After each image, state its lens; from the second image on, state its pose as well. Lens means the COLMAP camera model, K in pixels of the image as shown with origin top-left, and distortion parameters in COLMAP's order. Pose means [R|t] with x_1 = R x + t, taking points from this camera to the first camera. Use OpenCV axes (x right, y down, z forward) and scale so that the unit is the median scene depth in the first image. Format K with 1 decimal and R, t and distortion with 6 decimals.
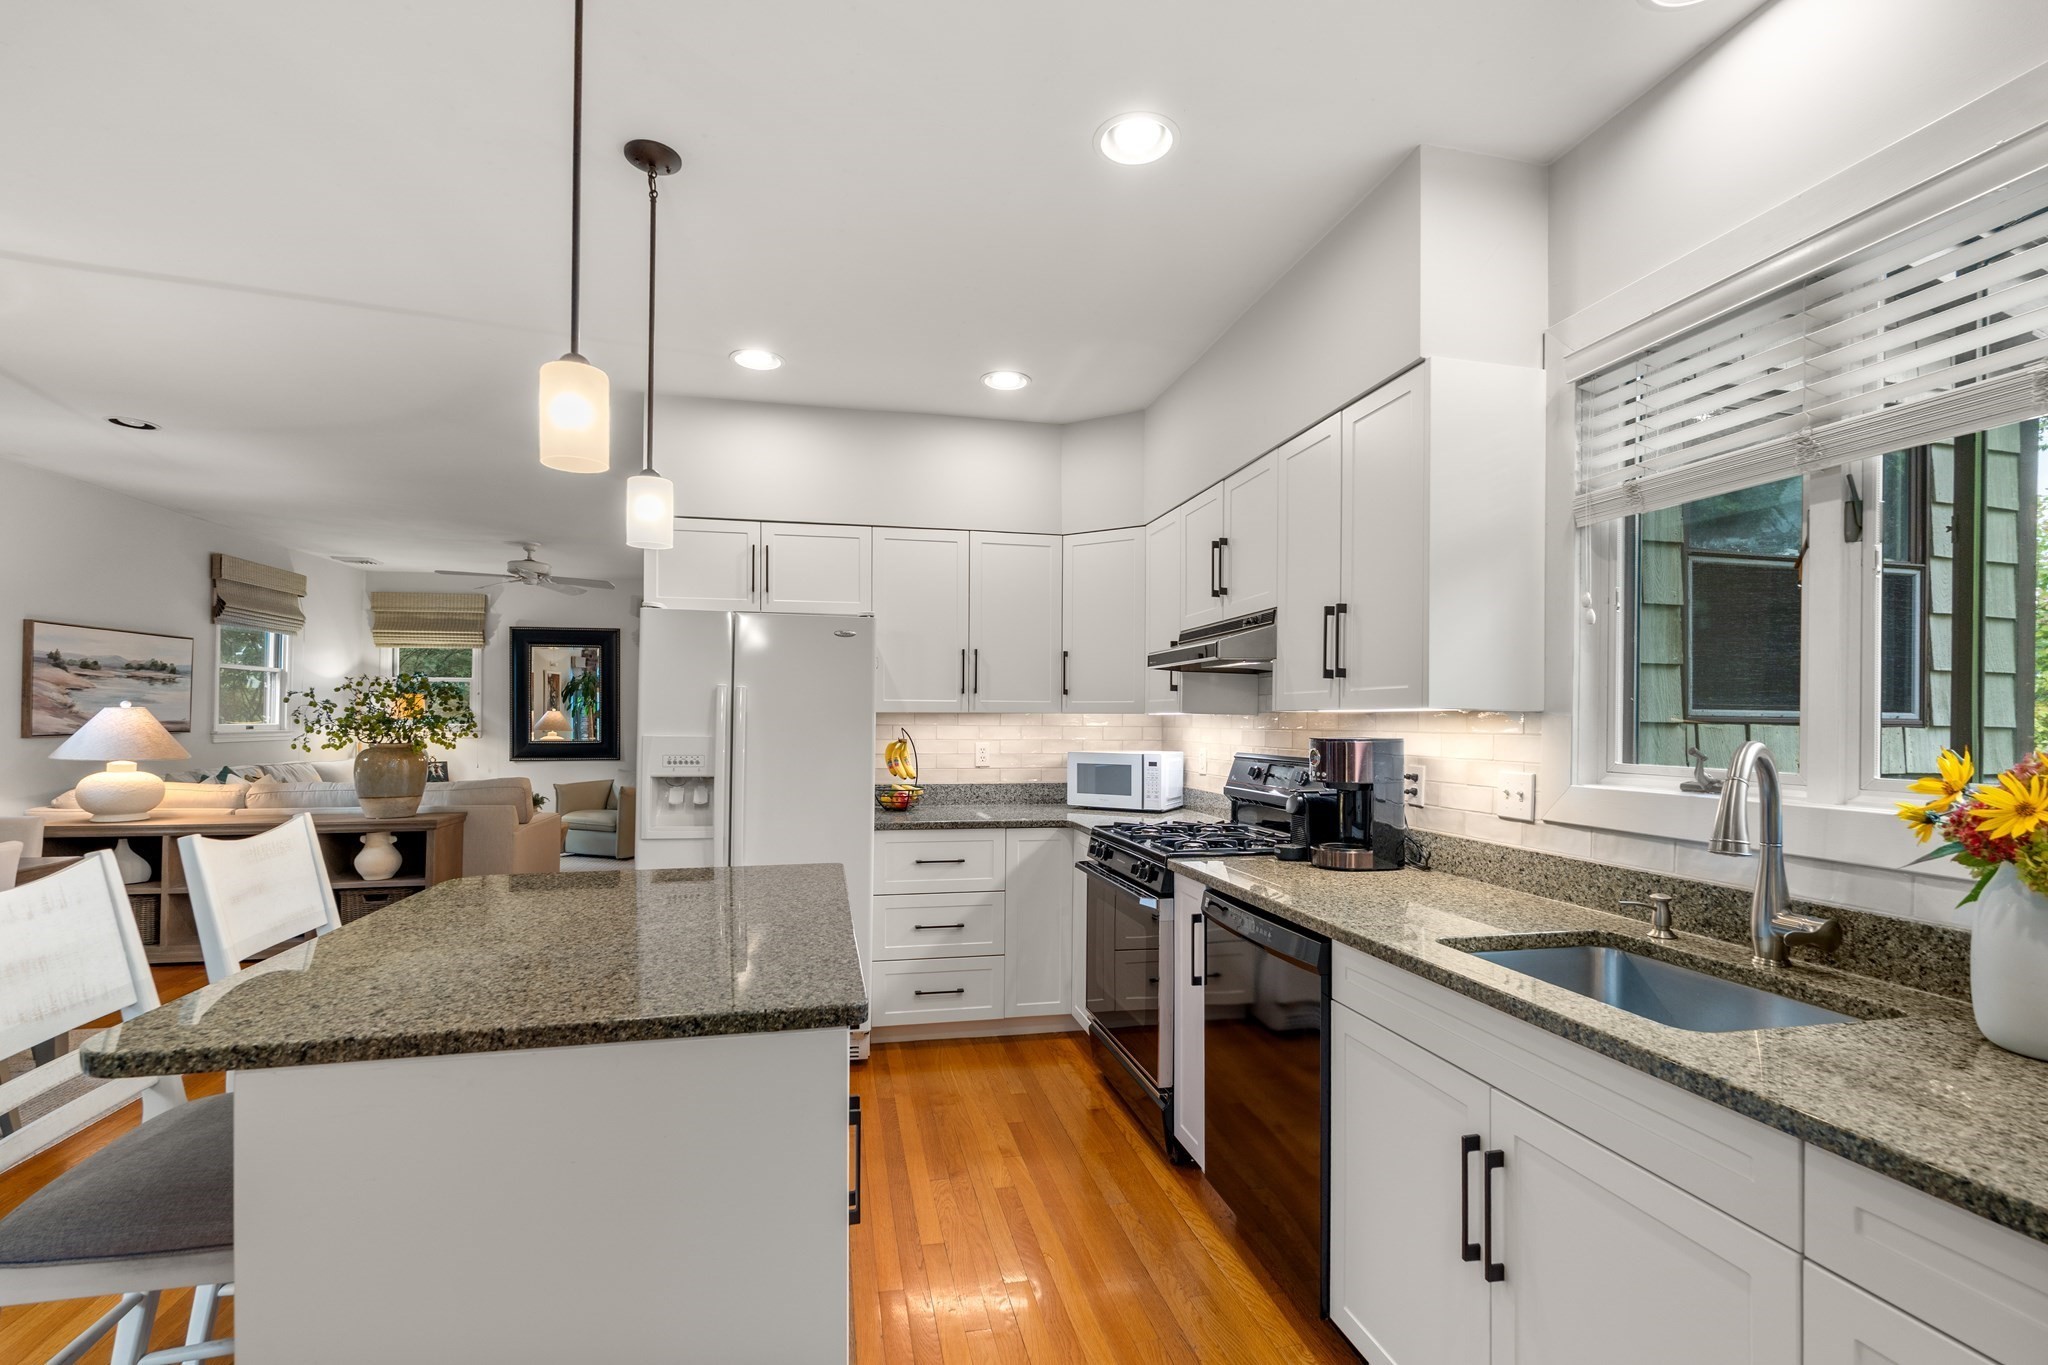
lens RADIAL K [[918.6, 0, 1031.5], [0, 918.6, 718.2], [0, 0, 1]] dist [0.001839, -0.001866]
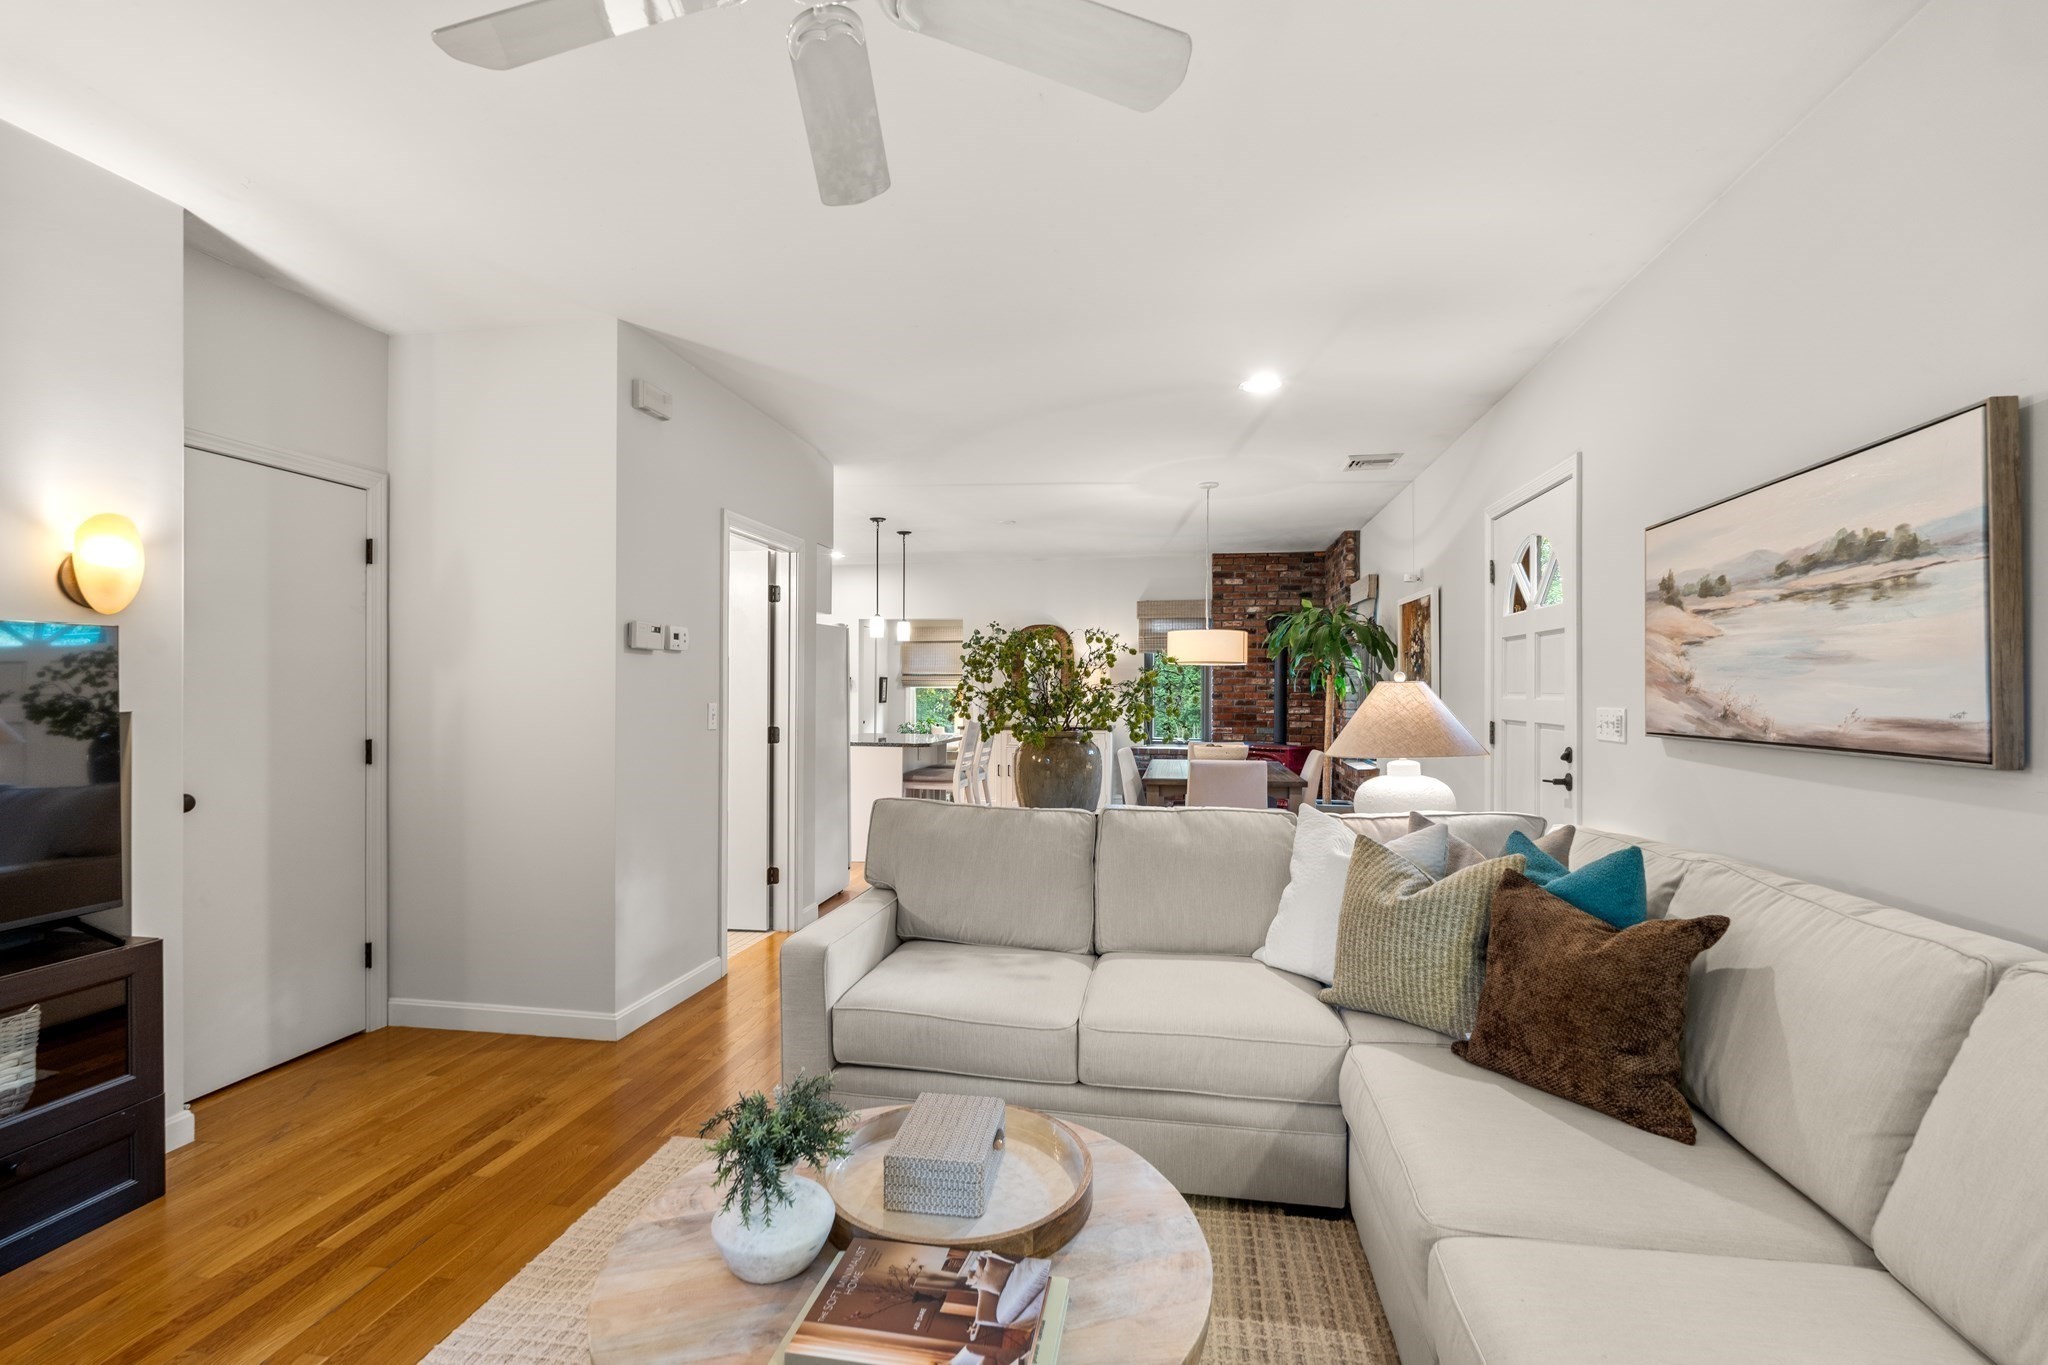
lens RADIAL K [[918.6, 0, 1036.6], [0, 918.6, 682.6], [0, 0, 1]] dist [0.001839, -0.001866]
pose [[-0.930243, -0.004612, 0.366916, -0.799969], [-0.006005, 0.999978, -0.002655, -0.006845], [-0.366896, -0.004673, -0.930250, 1.400245]]
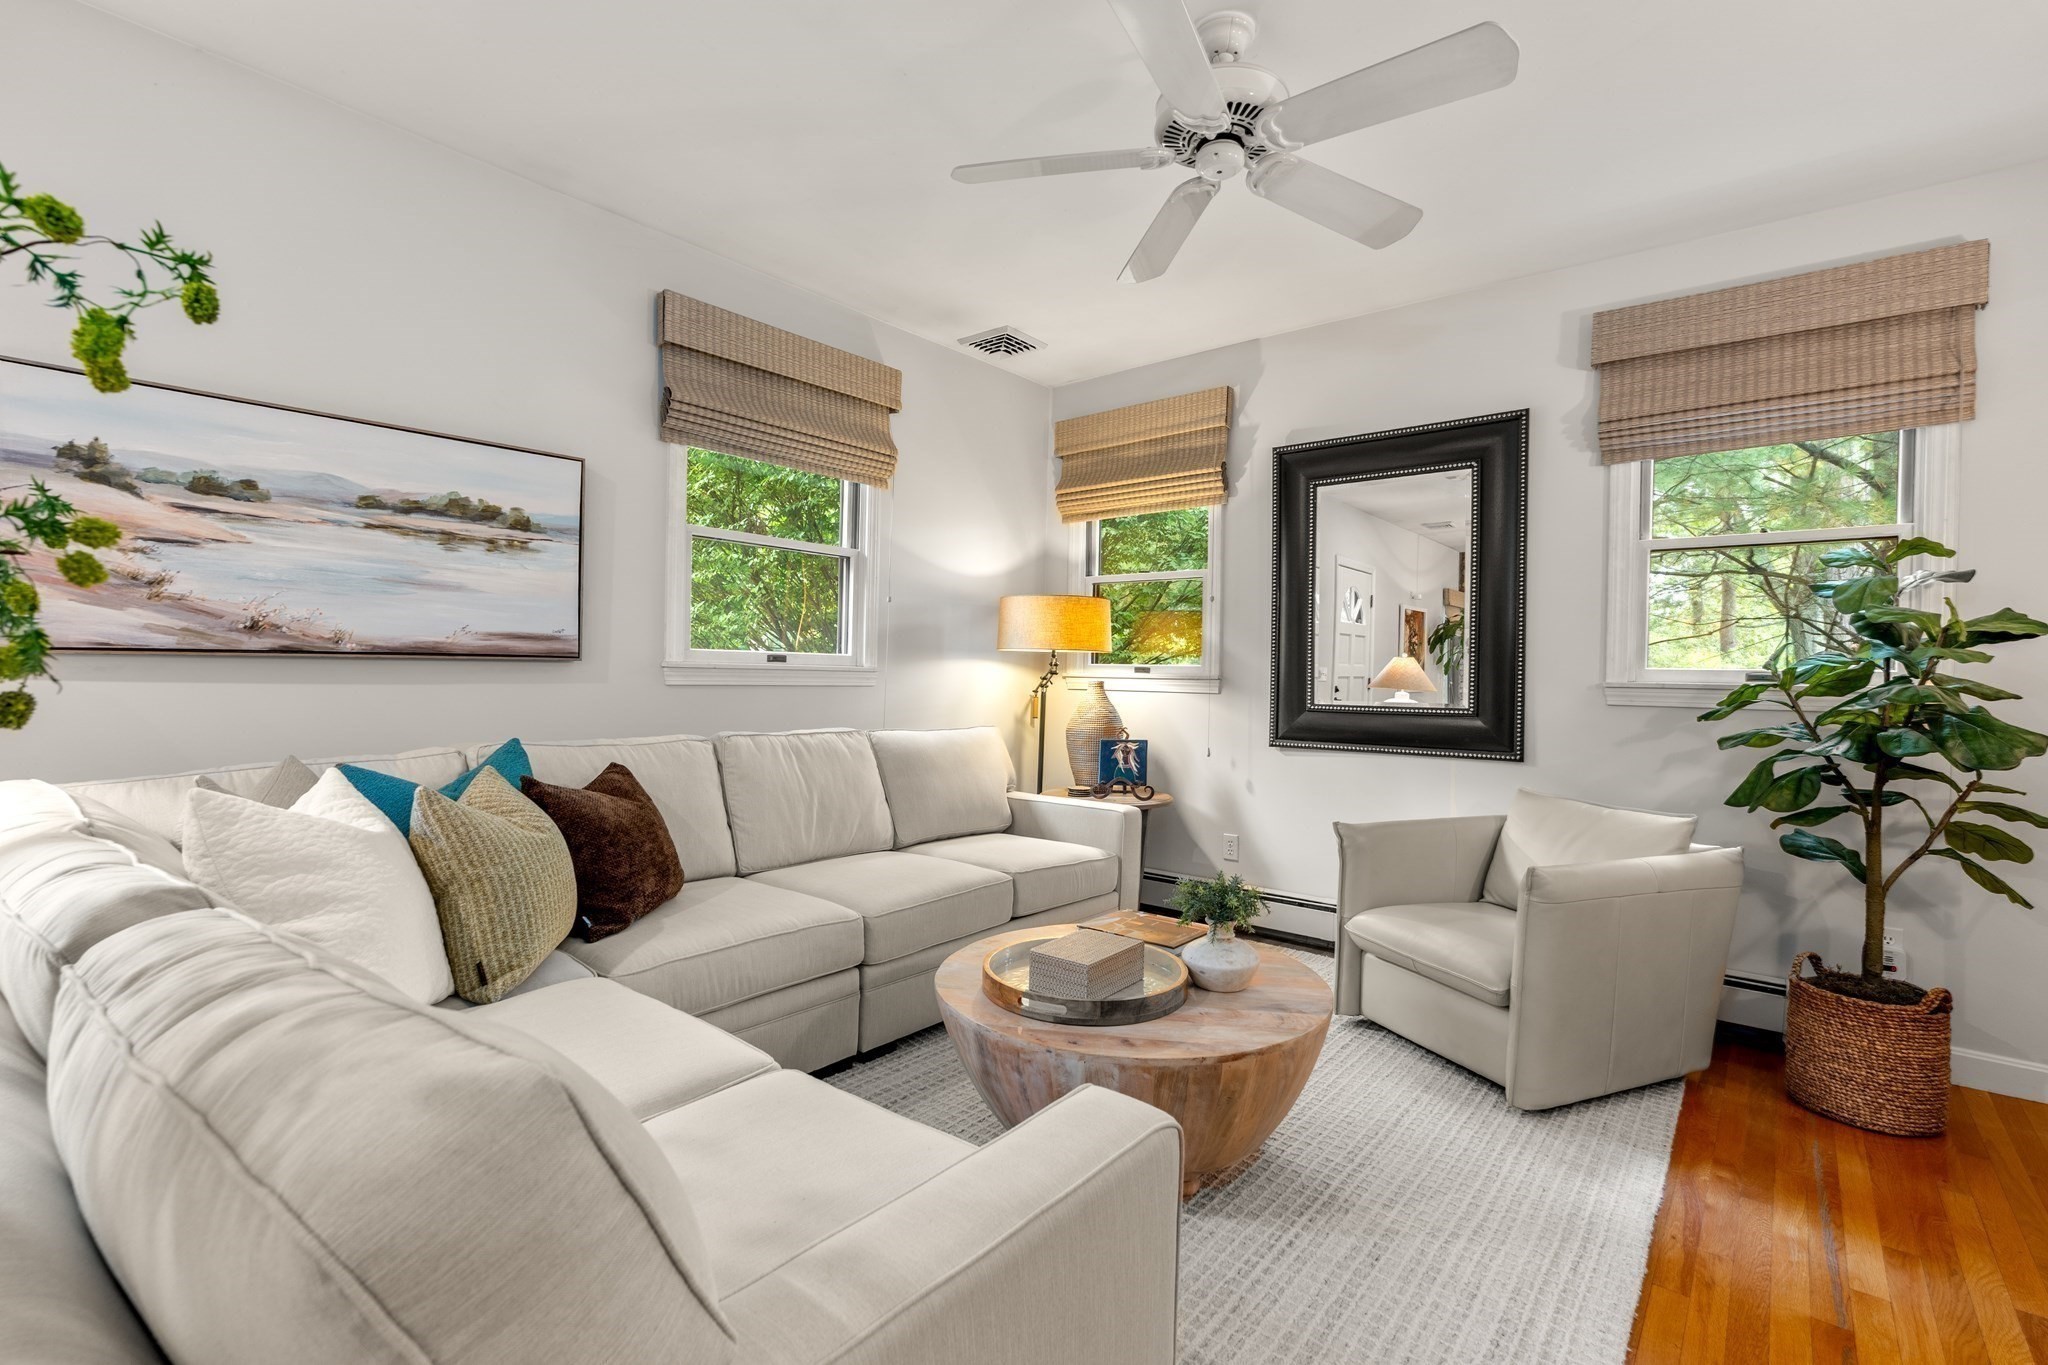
lens RADIAL K [[918.6, 0, 1017.8], [0, 918.6, 686.7], [0, 0, 1]] dist [0.001839, -0.001866]
pose [[0.612930, 0.017898, -0.789934, -0.427932], [-0.016081, 0.999819, 0.010176, 0.020953], [0.789973, 0.006466, 0.613107, 0.933535]]
